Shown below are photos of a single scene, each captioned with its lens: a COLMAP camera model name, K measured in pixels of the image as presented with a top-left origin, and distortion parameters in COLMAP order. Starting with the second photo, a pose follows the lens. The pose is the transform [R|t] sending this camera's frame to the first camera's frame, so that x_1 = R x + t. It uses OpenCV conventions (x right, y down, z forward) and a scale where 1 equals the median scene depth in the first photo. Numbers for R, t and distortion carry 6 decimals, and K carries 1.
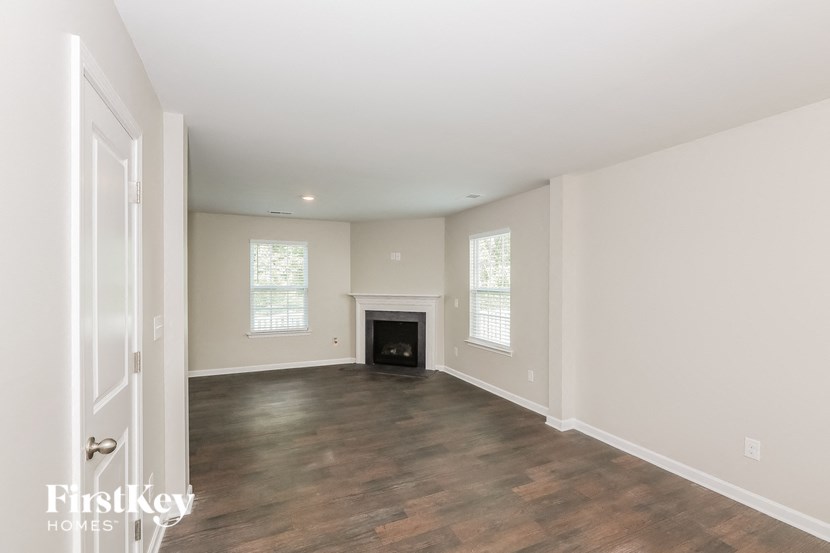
lens RADIAL K [[356.1, 0, 409.9], [0, 356.1, 285.6], [0, 0, 1]] dist [0.003155, -0.000017]
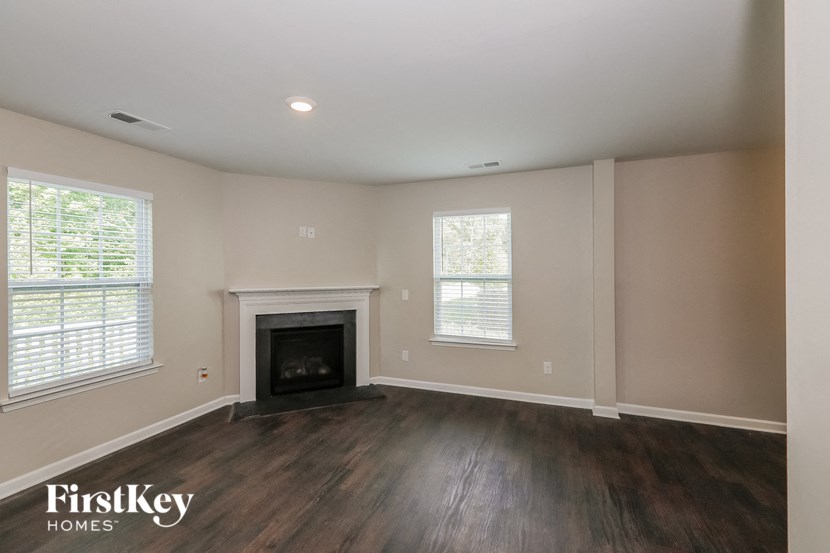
lens RADIAL K [[356.1, 0, 411.7], [0, 356.1, 270.3], [0, 0, 1]] dist [0.003155, -0.000017]
pose [[0.732707, -0.007827, 0.680500, -0.370514], [0.011551, 0.999933, -0.000936, -0.005114], [-0.680447, 0.008546, 0.732748, 0.371830]]
